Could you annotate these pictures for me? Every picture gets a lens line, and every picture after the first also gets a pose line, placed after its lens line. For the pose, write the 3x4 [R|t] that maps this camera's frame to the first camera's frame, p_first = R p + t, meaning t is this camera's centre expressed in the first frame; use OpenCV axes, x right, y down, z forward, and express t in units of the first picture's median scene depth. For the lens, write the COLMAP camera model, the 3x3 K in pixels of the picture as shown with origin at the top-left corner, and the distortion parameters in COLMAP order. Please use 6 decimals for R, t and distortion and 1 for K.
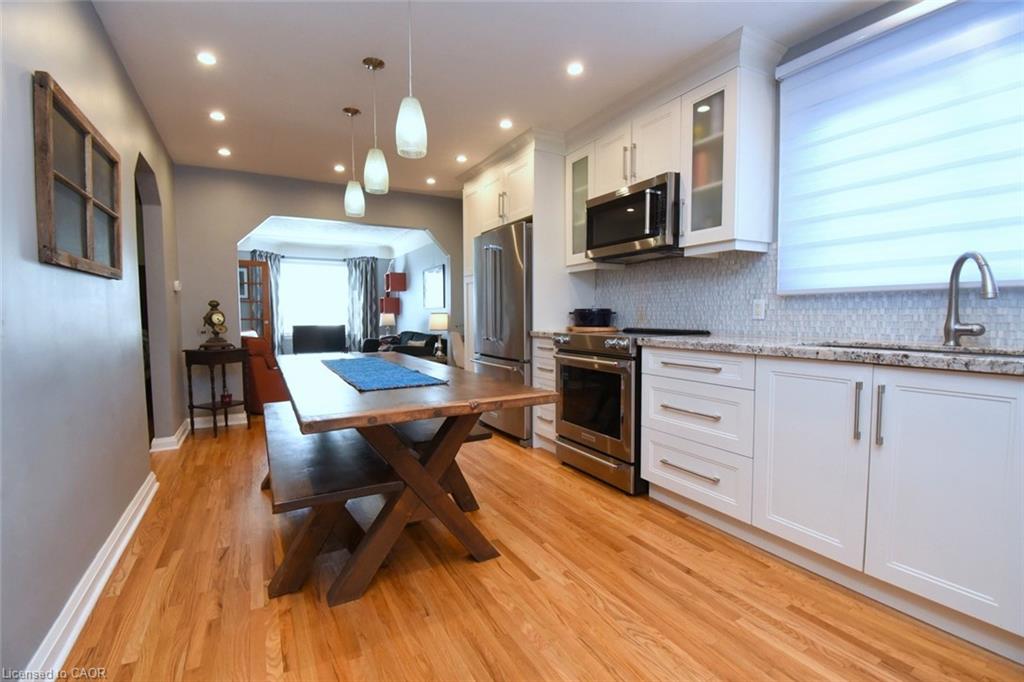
lens RADIAL K [[452.7, 0, 507.3], [0, 452.7, 345.4], [0, 0, 1]] dist [0.008476, -0.018305]
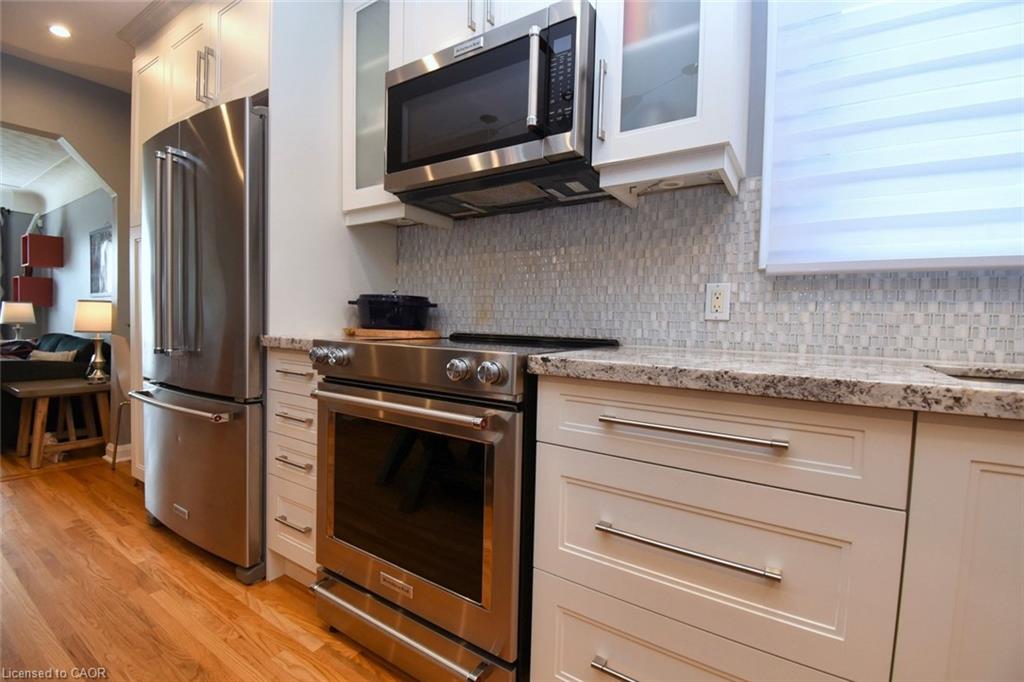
lens RADIAL K [[452.7, 0, 512.4], [0, 452.7, 344.5], [0, 0, 1]] dist [0.008476, -0.018305]
pose [[0.881079, 0.006480, 0.472926, 0.072758], [0.001242, 0.999871, -0.016014, -0.018014], [-0.472968, 0.014697, 0.880957, 0.572342]]
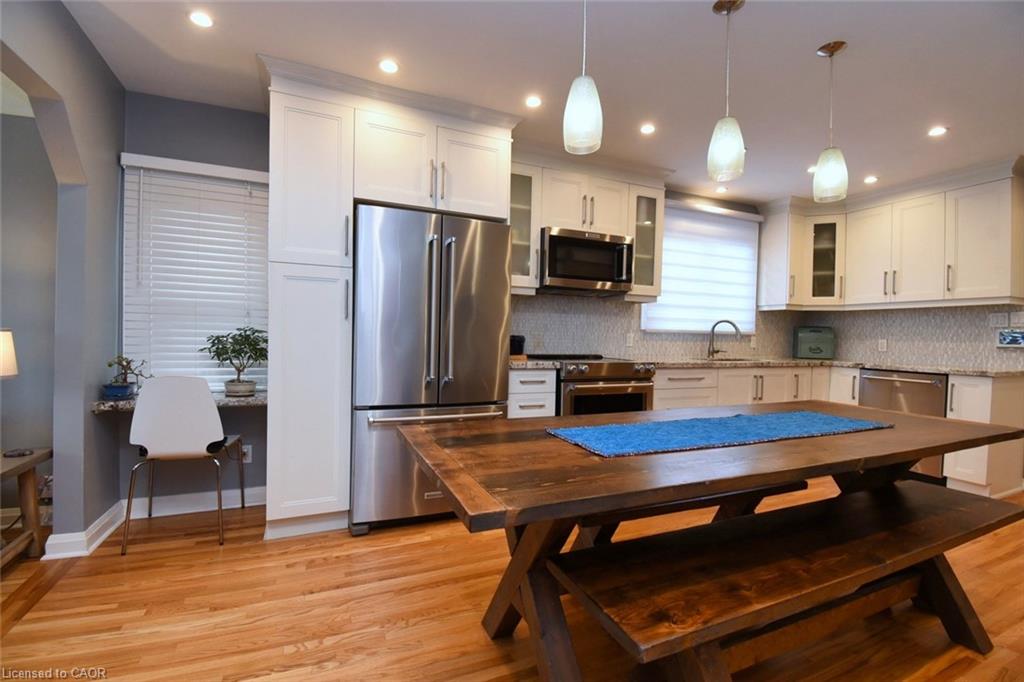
lens RADIAL K [[452.7, 0, 500.3], [0, 452.7, 341.1], [0, 0, 1]] dist [0.008476, -0.018305]
pose [[0.096412, -0.007210, 0.995315, -0.918402], [0.047803, 0.998853, 0.002605, -0.089509], [-0.994193, 0.047328, 0.096647, 1.149267]]
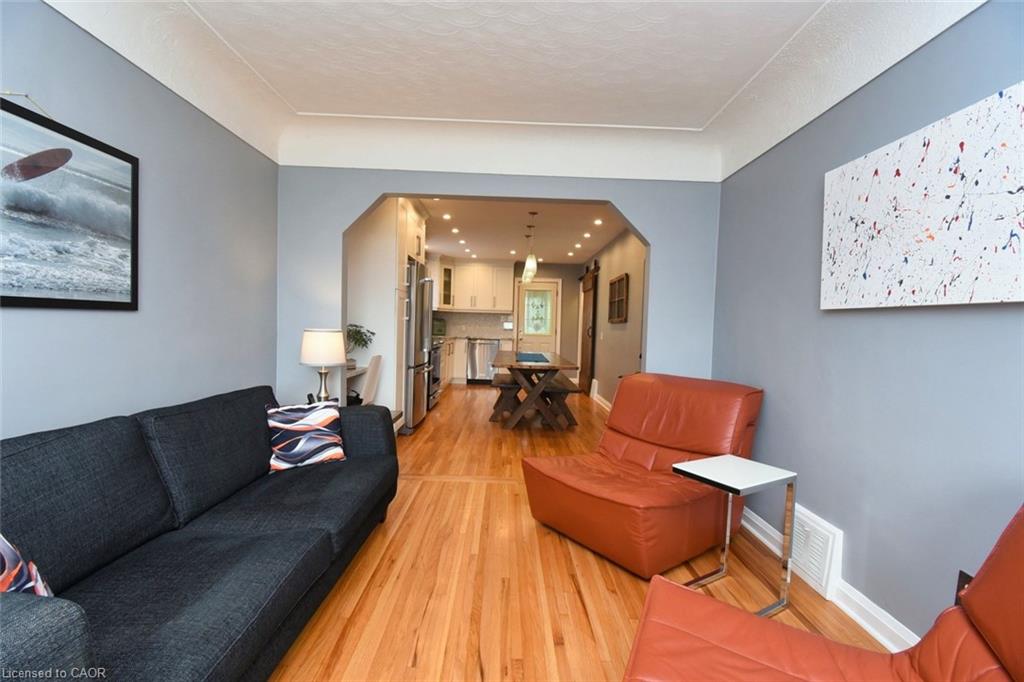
lens RADIAL K [[452.7, 0, 508.5], [0, 452.7, 343.2], [0, 0, 1]] dist [0.008476, -0.018305]
pose [[-0.878135, -0.042391, 0.476531, -1.161005], [0.004120, 0.995360, 0.096136, -0.214165], [-0.478395, 0.086384, -0.873886, 2.736780]]
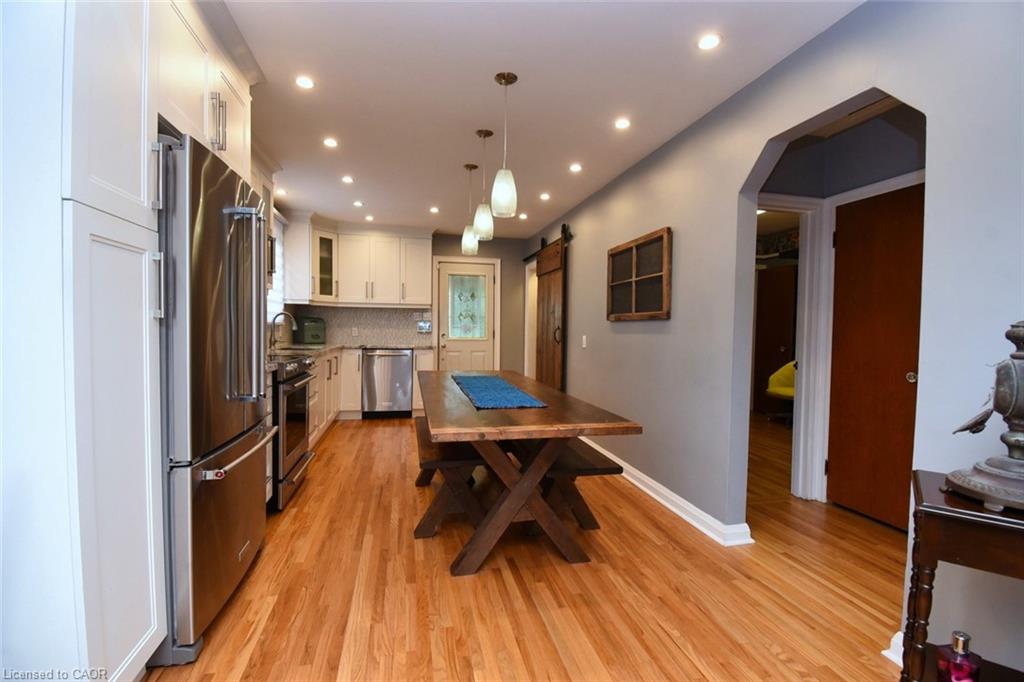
lens RADIAL K [[452.7, 0, 513.1], [0, 452.7, 343.7], [0, 0, 1]] dist [0.008476, -0.018305]
pose [[-0.964744, -0.020473, 0.262394, -0.602476], [0.006200, 0.994926, 0.100421, -0.164748], [-0.263118, 0.098508, -0.959721, 1.896641]]
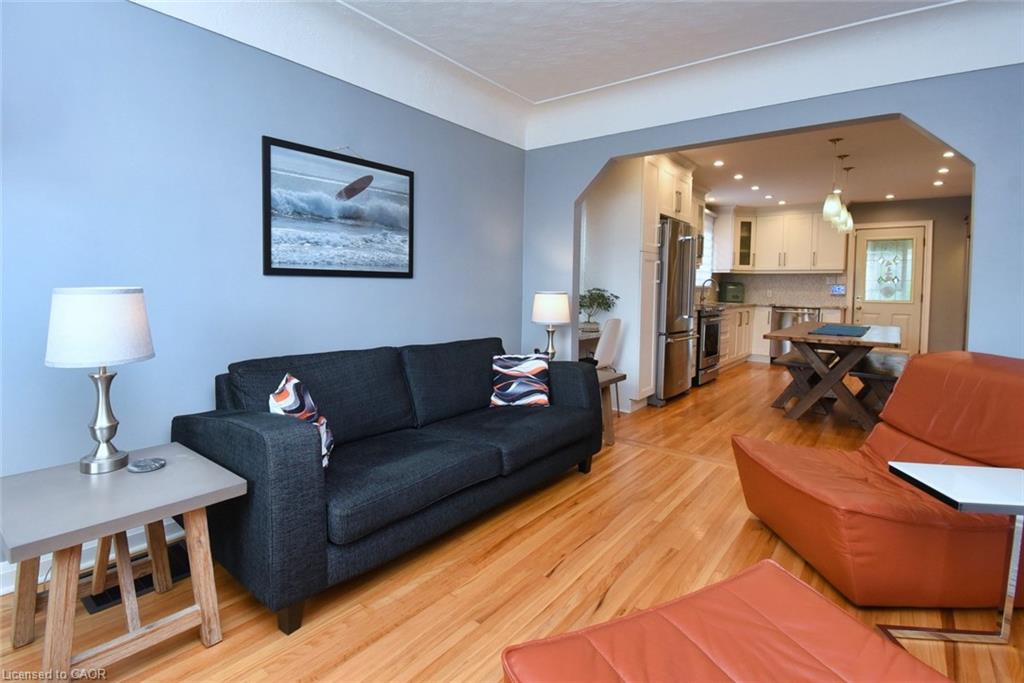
lens RADIAL K [[503.1, 0, 474.8], [0, 503.1, 304.4], [0, 0, 1]] dist [0.012906, -0.011246]
pose [[-0.364885, -0.039063, 0.930233, -1.410460], [0.046193, 0.997130, 0.059991, -0.201872], [-0.929906, 0.064860, -0.362033, 2.676584]]
